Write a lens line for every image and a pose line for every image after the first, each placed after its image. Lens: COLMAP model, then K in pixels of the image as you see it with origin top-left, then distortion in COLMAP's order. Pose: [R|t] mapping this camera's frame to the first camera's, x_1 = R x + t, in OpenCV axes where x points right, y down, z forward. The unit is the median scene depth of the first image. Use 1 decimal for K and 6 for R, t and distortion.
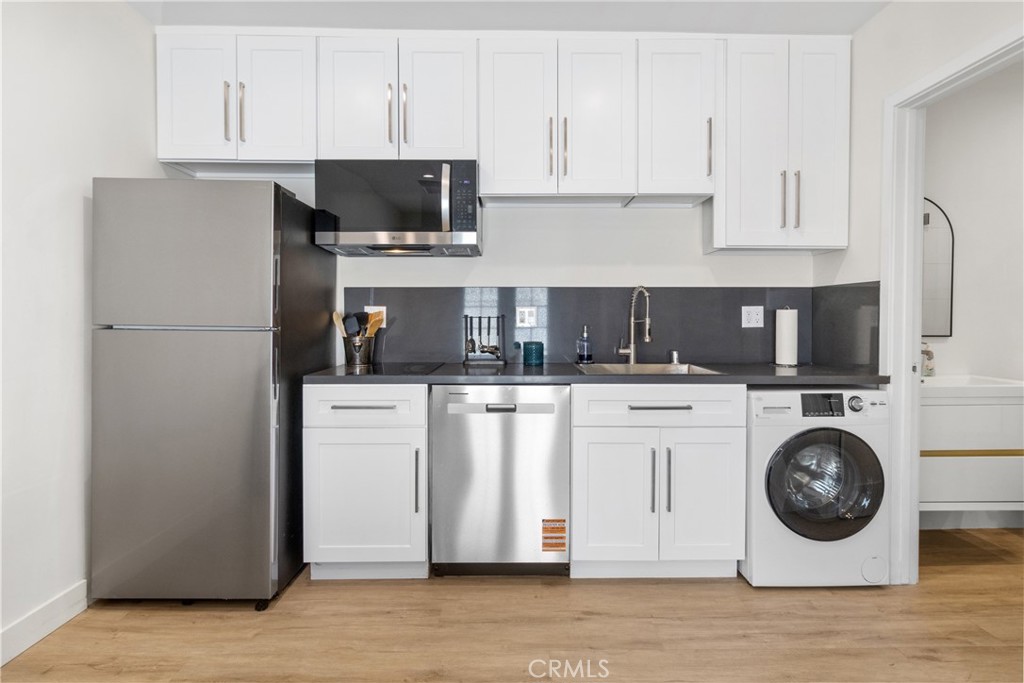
lens RADIAL K [[558.3, 0, 513.3], [0, 558.3, 327.8], [0, 0, 1]] dist [0.000529, 0.000327]
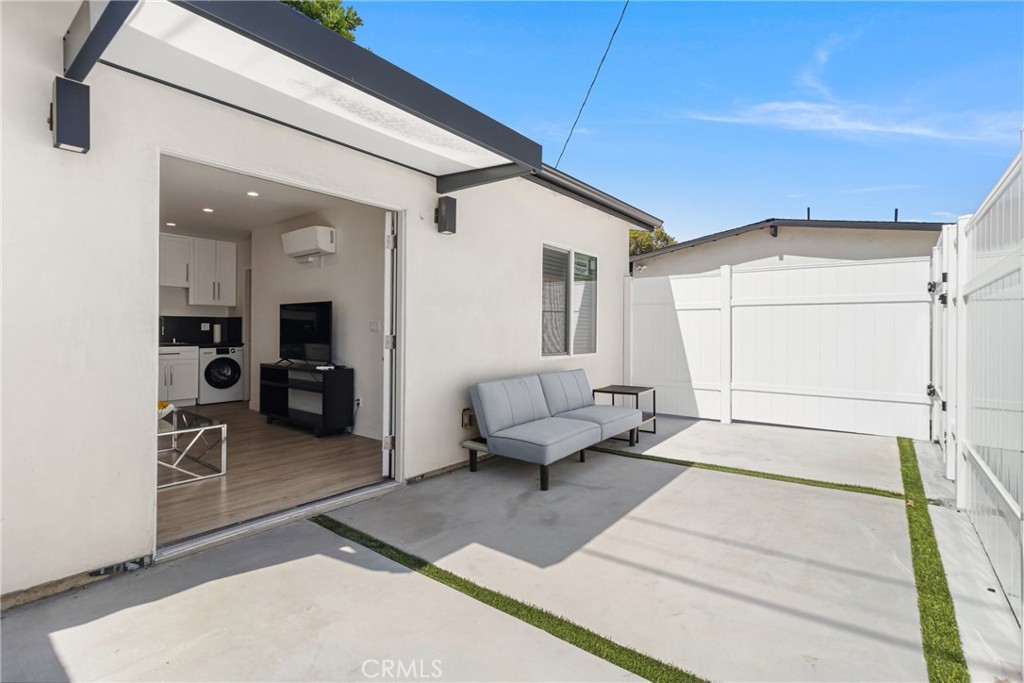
lens RADIAL K [[474.0, 0, 529.1], [0, 474.0, 327.2], [0, 0, 1]] dist [0.000442, 0.000130]
pose [[0.604264, 0.005600, 0.796764, -0.606758], [0.007966, 0.999883, -0.013068, 0.032398], [-0.796744, 0.014244, 0.604149, -2.126363]]
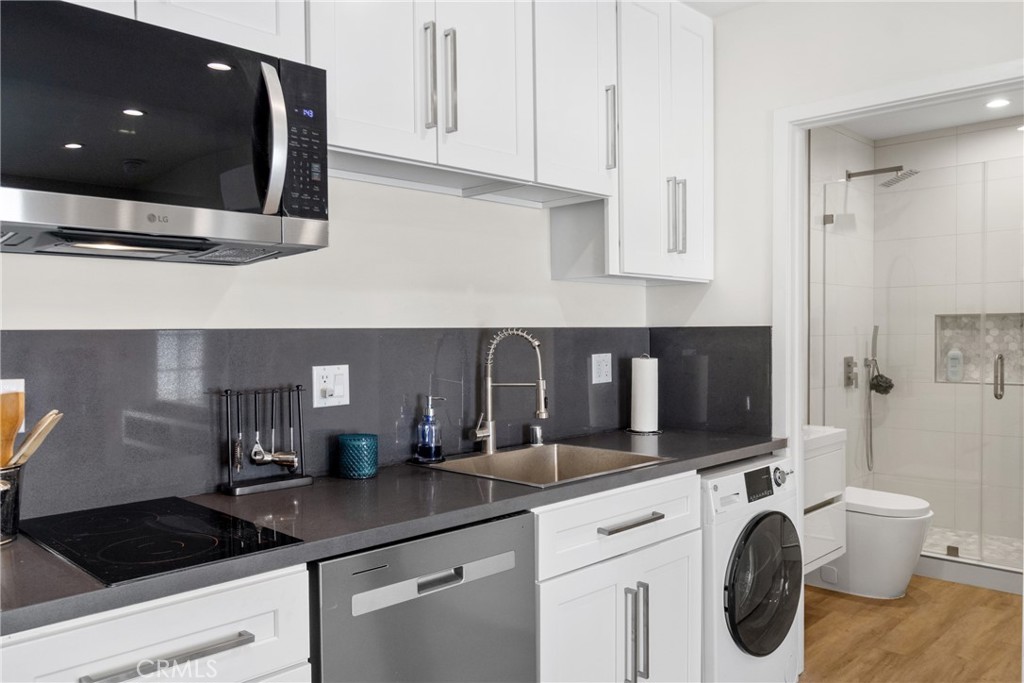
lens RADIAL K [[800.2, 0, 511.7], [0, 800.2, 354.7], [0, 0, 1]] dist [0.003563, -0.002191]
pose [[0.698600, -0.027719, 0.714976, -0.437749], [0.023581, 0.999598, 0.015713, -0.062816], [-0.715124, 0.005883, 0.698973, 0.396928]]
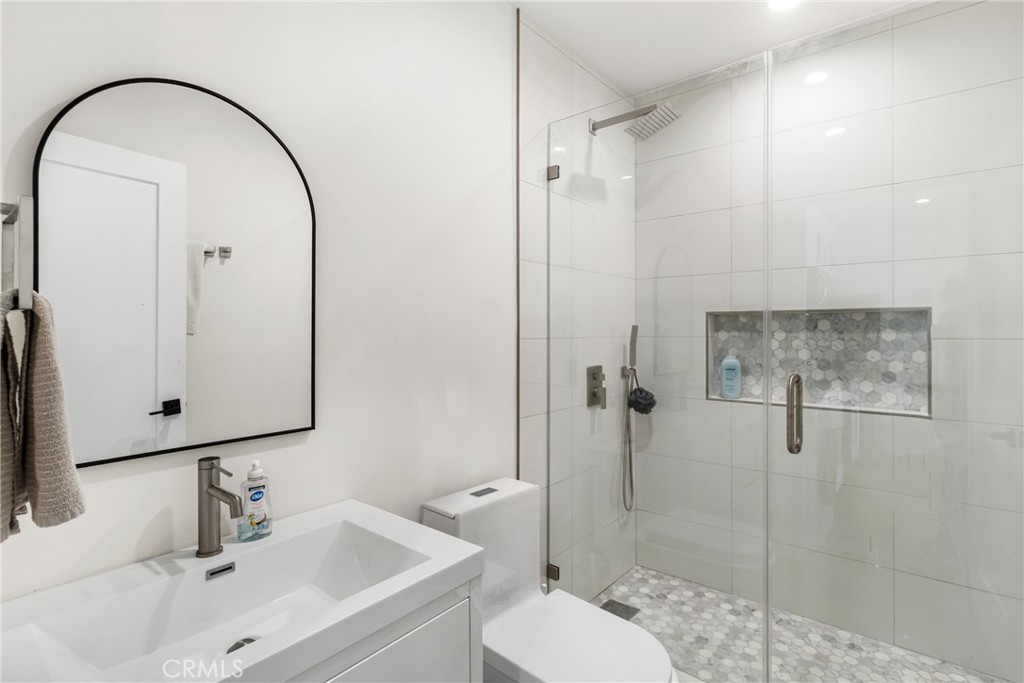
lens RADIAL K [[474.0, 0, 529.1], [0, 474.0, 327.2], [0, 0, 1]] dist [0.000442, 0.000130]
pose [[0.641857, -0.000577, 0.766824, 0.664802], [0.015988, 0.999792, -0.012630, -0.069878], [-0.766657, 0.020367, 0.641733, 0.675741]]
